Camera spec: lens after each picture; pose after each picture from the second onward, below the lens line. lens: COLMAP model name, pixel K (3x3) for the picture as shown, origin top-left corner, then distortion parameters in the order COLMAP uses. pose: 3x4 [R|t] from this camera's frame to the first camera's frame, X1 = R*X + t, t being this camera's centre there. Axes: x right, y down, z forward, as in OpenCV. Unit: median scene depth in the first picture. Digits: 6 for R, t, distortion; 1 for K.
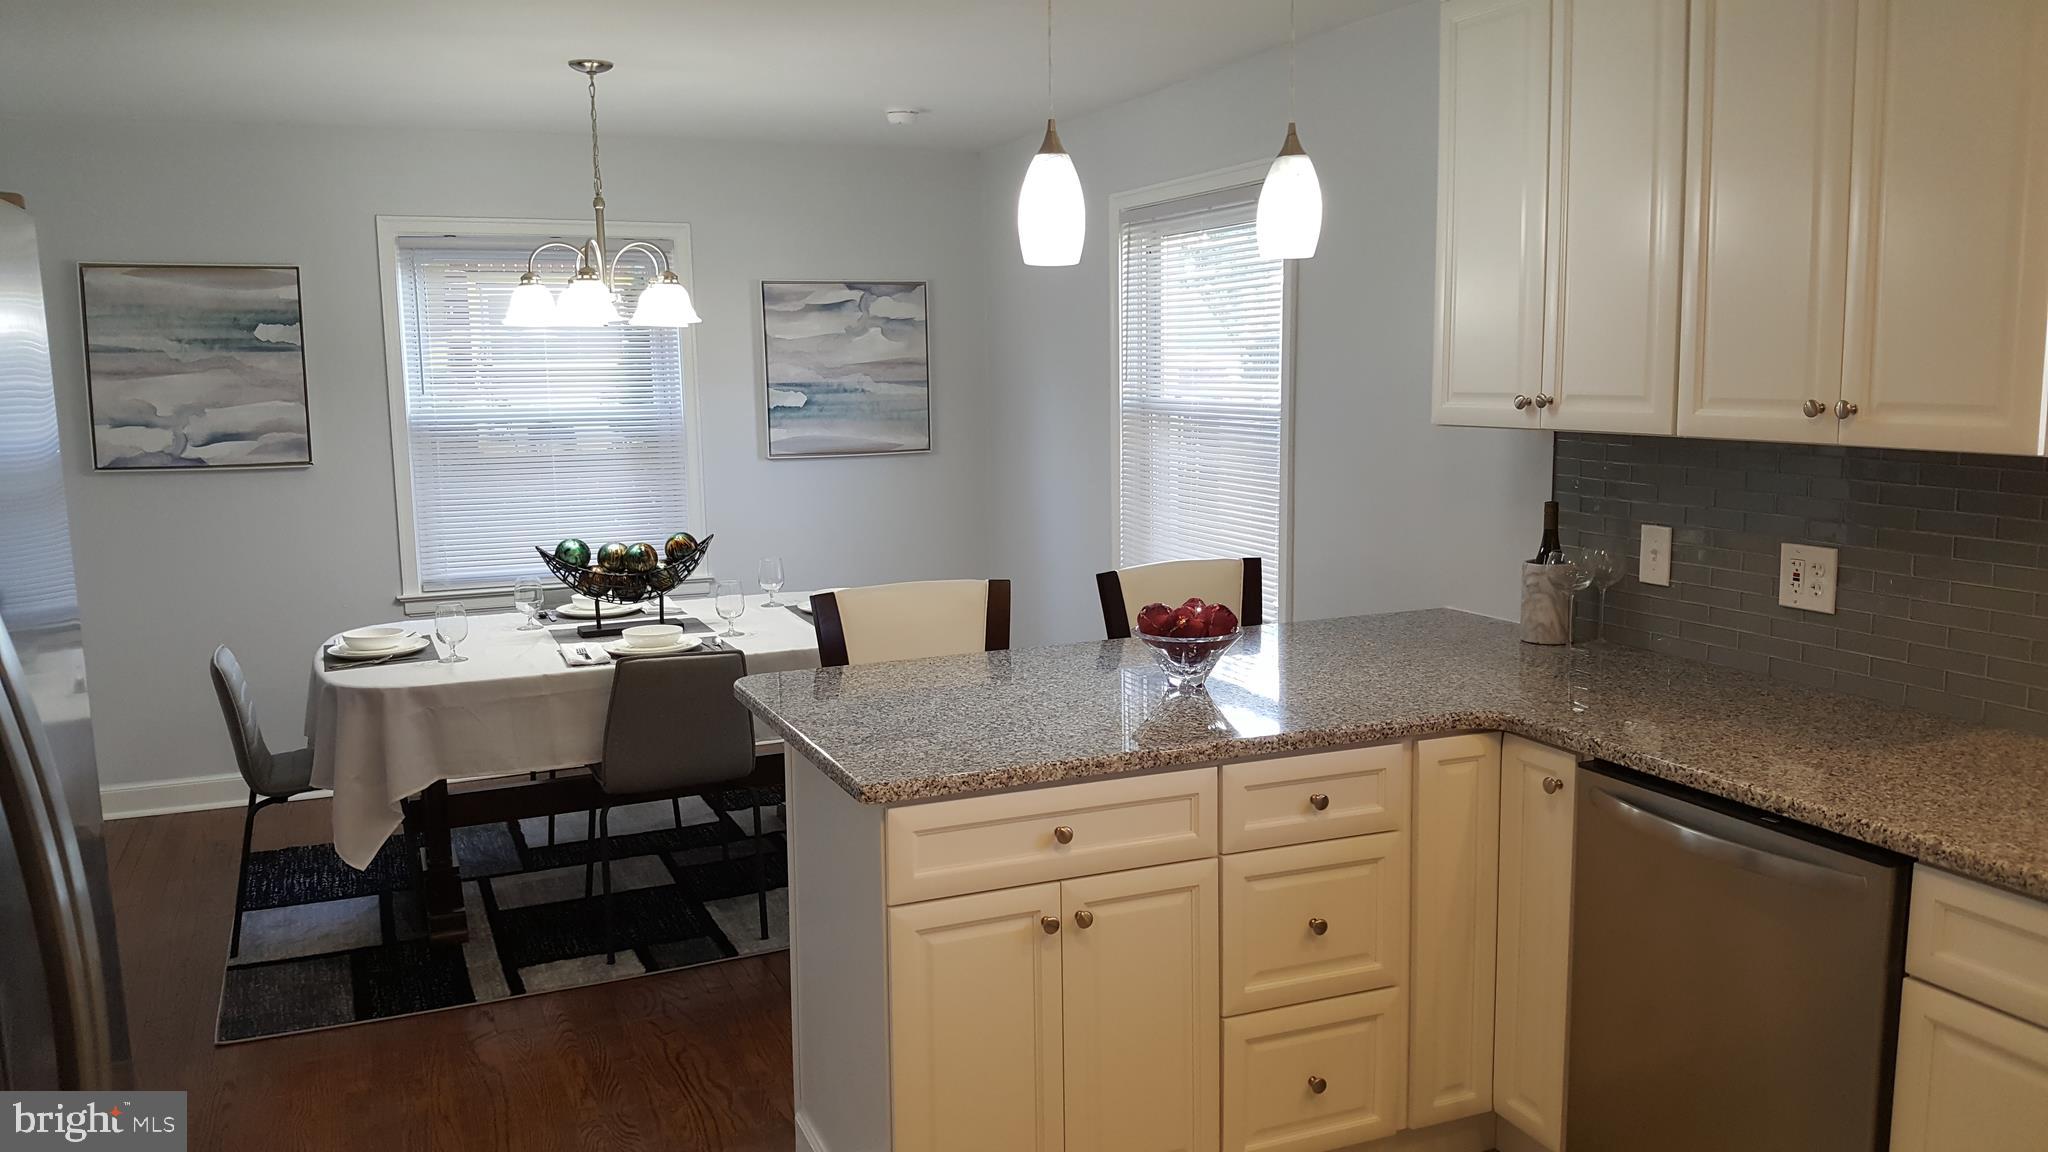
lens RADIAL K [[1530.7, 0, 1035.3], [0, 1530.7, 573.9], [0, 0, 1]] dist [0.042753, -0.114024]
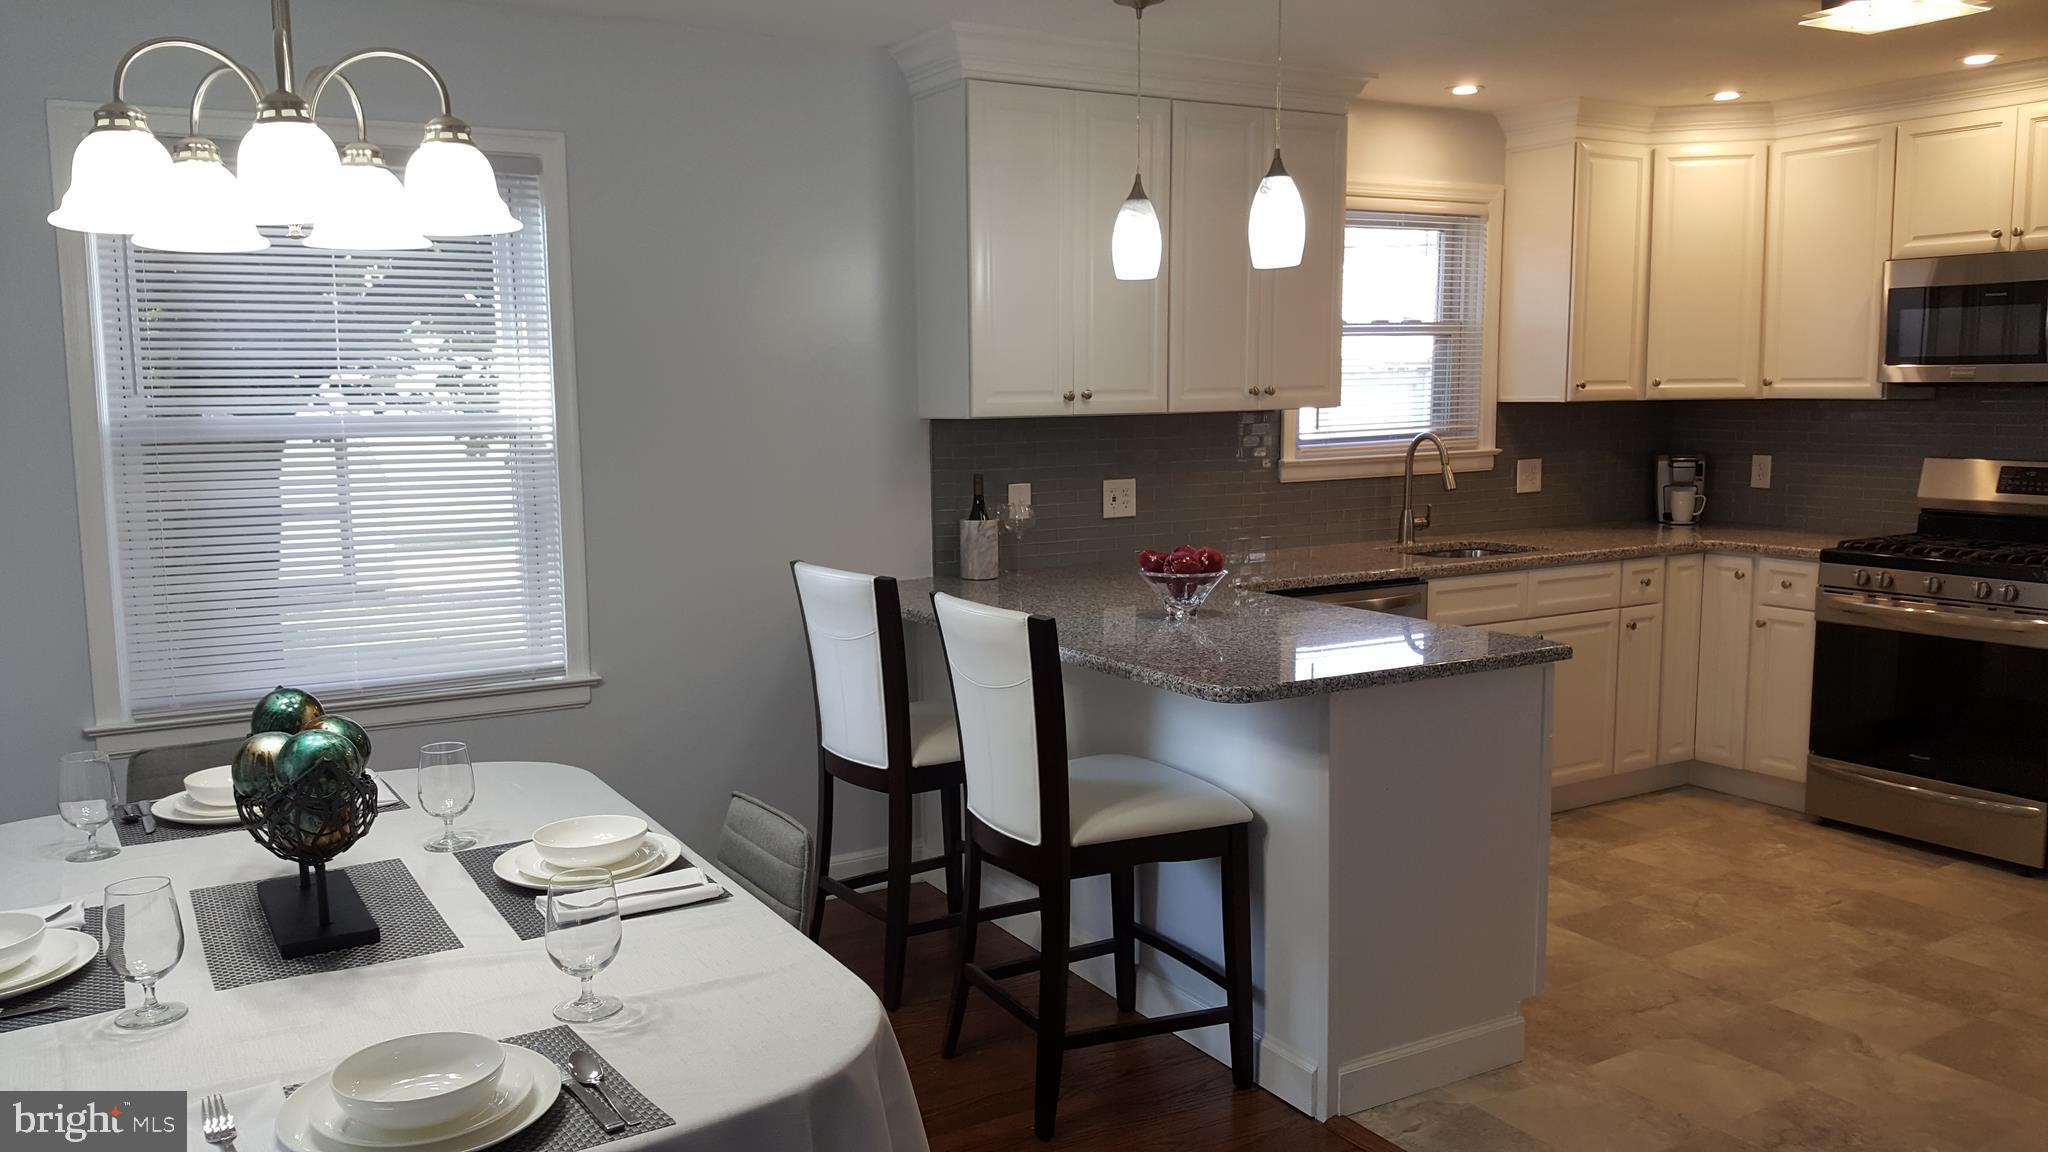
lens RADIAL K [[1530.7, 0, 1030.7], [0, 1530.7, 590.7], [0, 0, 1]] dist [0.042753, -0.114024]
pose [[-0.125646, -0.114627, 0.985431, -0.543702], [0.146443, 0.980278, 0.132700, -0.063627], [-0.981207, 0.160983, -0.106382, 0.609224]]
